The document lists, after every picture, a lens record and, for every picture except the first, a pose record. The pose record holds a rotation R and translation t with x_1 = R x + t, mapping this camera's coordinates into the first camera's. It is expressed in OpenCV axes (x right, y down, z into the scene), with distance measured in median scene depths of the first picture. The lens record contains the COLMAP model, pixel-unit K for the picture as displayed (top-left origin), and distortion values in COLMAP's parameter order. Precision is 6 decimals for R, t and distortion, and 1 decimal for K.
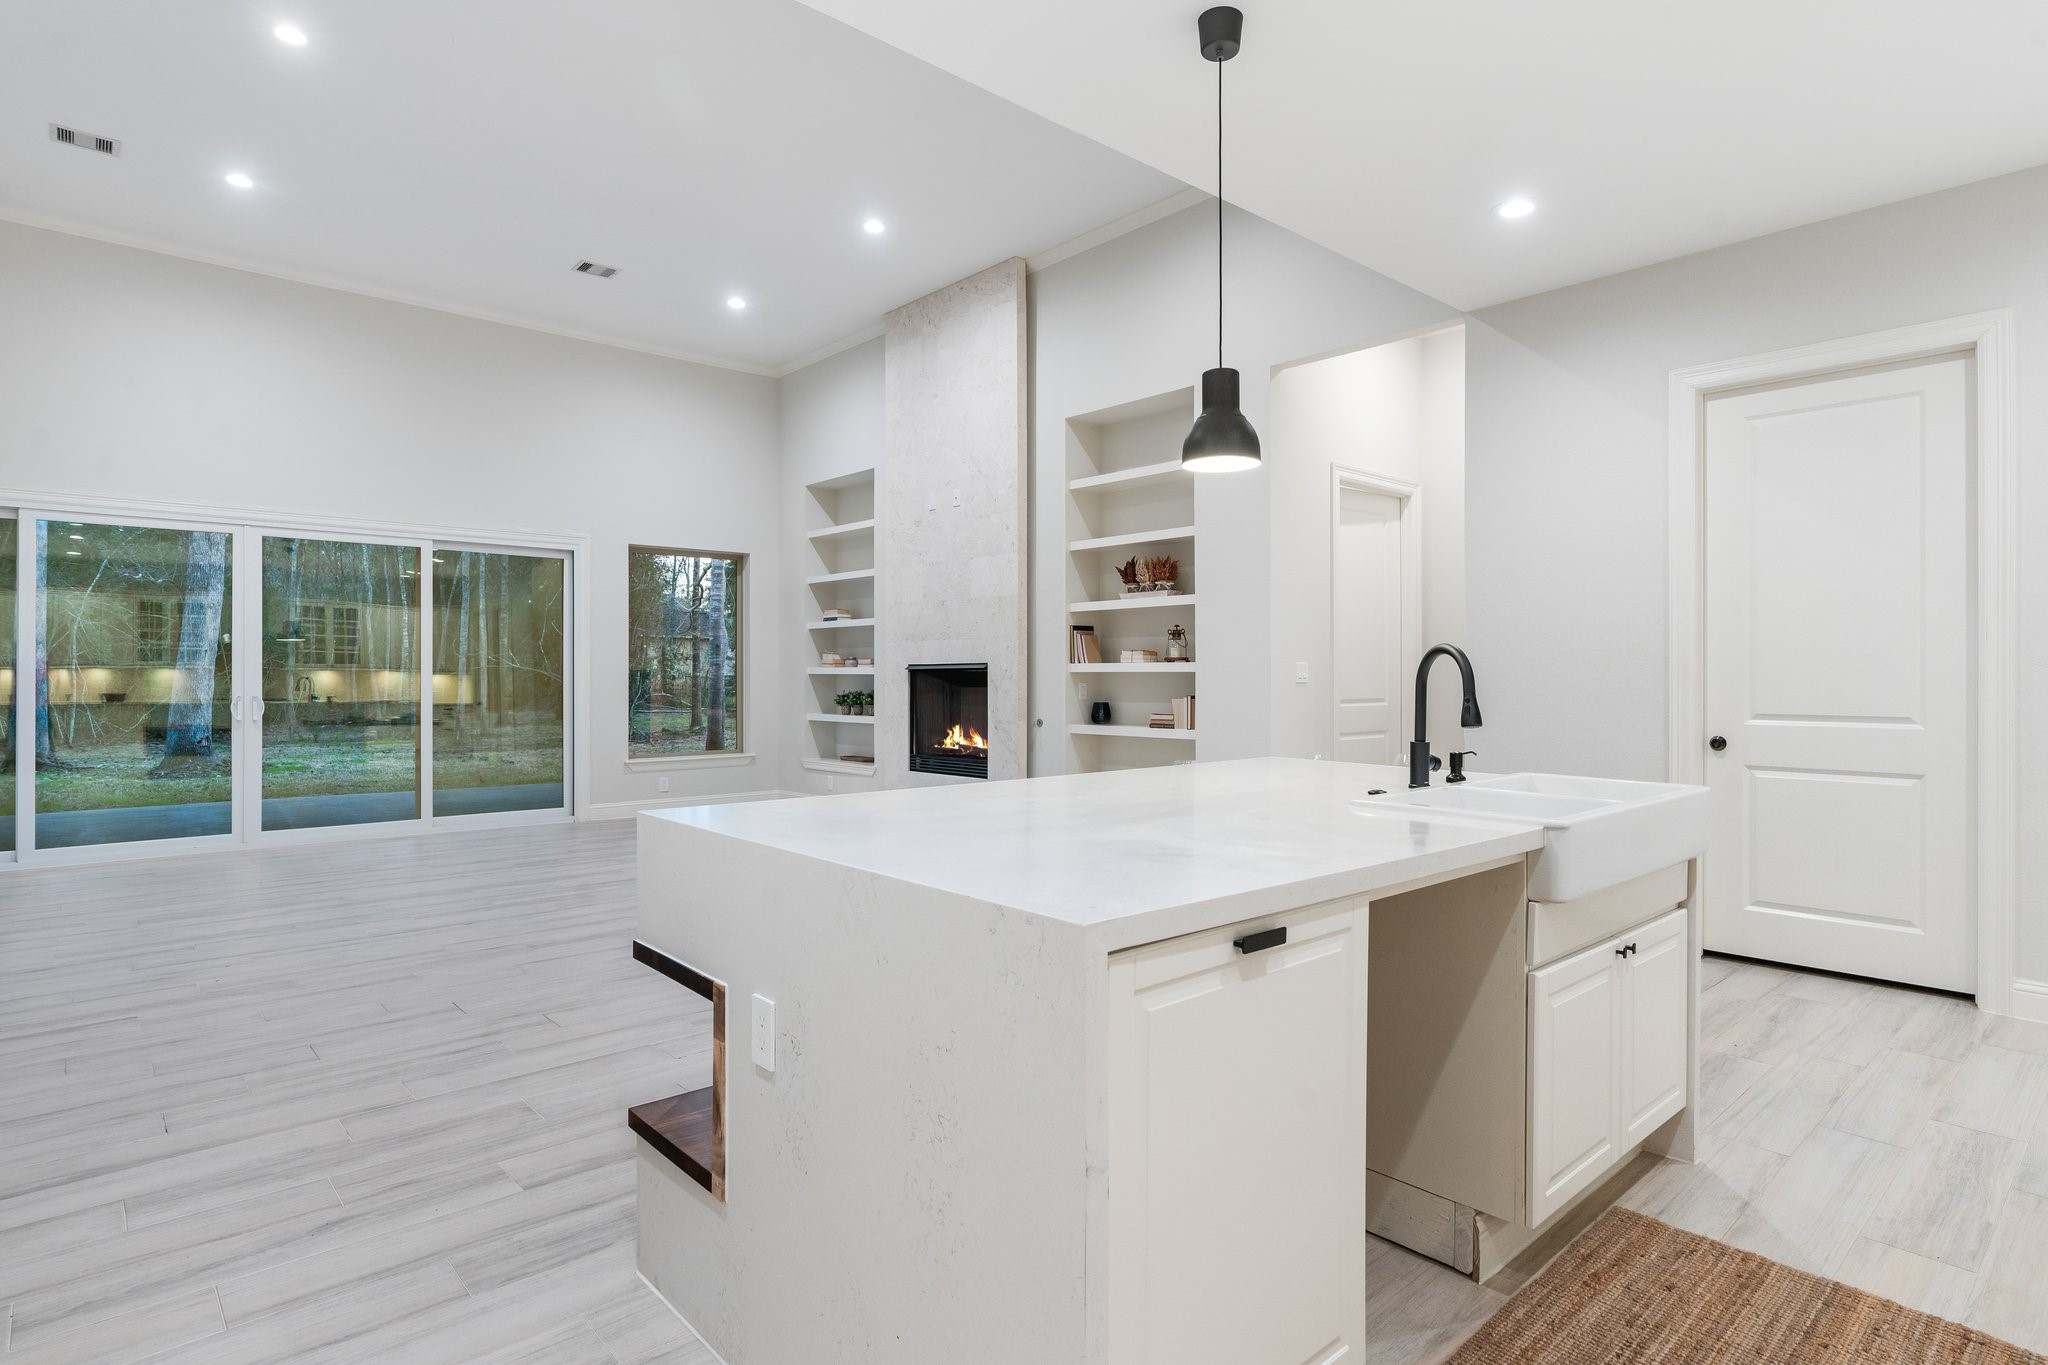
lens RADIAL K [[1068.9, 0, 1011.3], [0, 1068.9, 676.2], [0, 0, 1]] dist [0.000180, -0.000496]
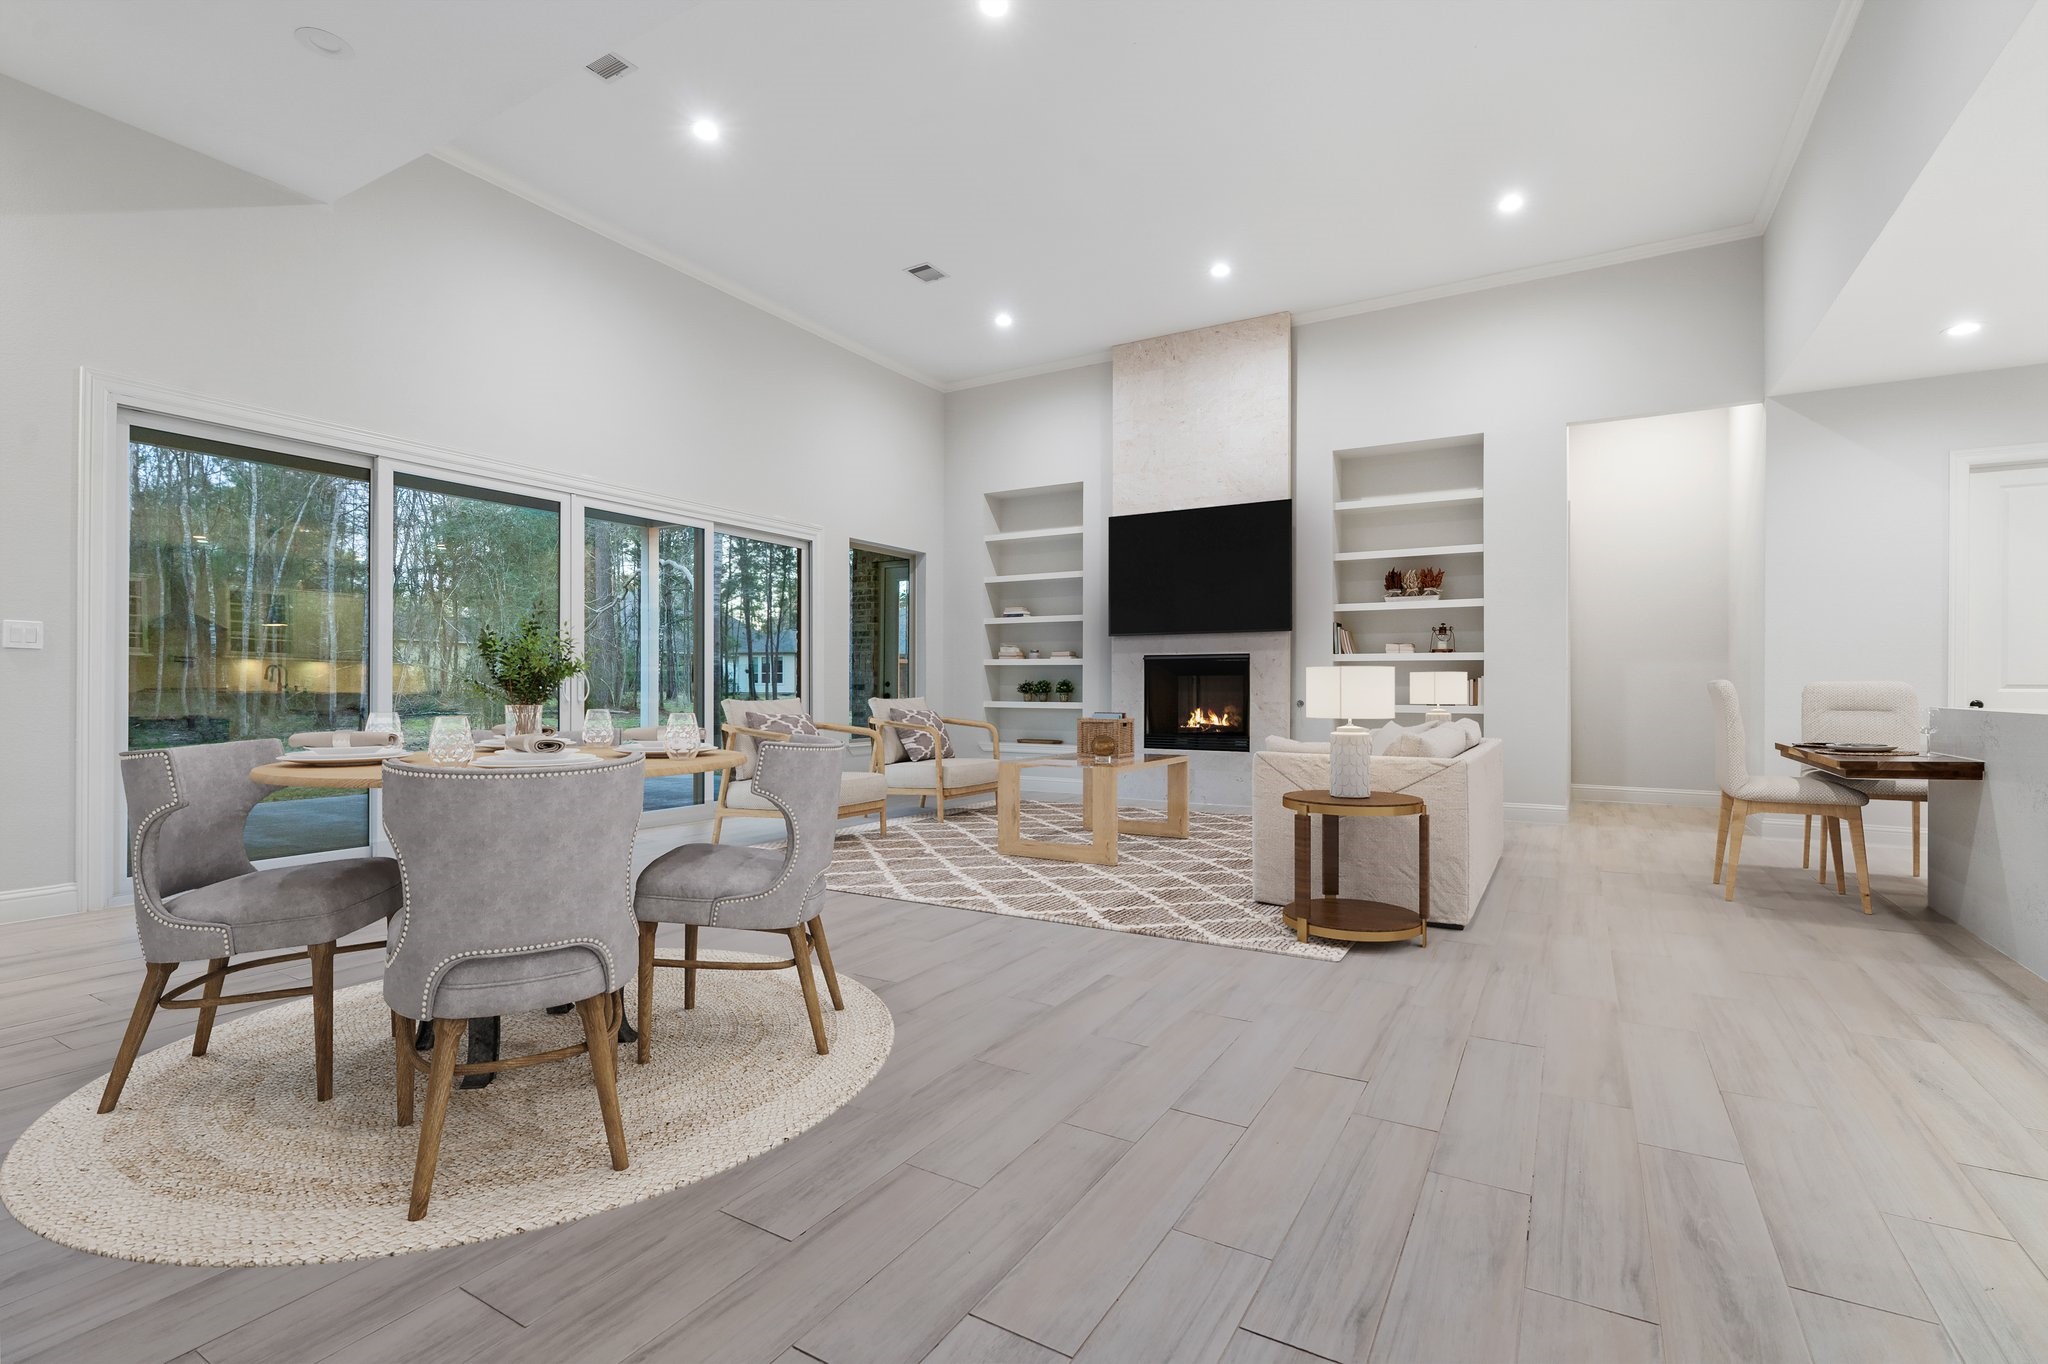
lens RADIAL K [[925.0, 0, 1027.4], [0, 925.0, 694.8], [0, 0, 1]] dist [-0.001139, 0.001115]
pose [[0.953334, 0.002095, 0.301912, -0.533901], [-0.005322, 0.999937, 0.009867, 0.023289], [-0.301872, -0.011013, 0.953285, 0.094003]]
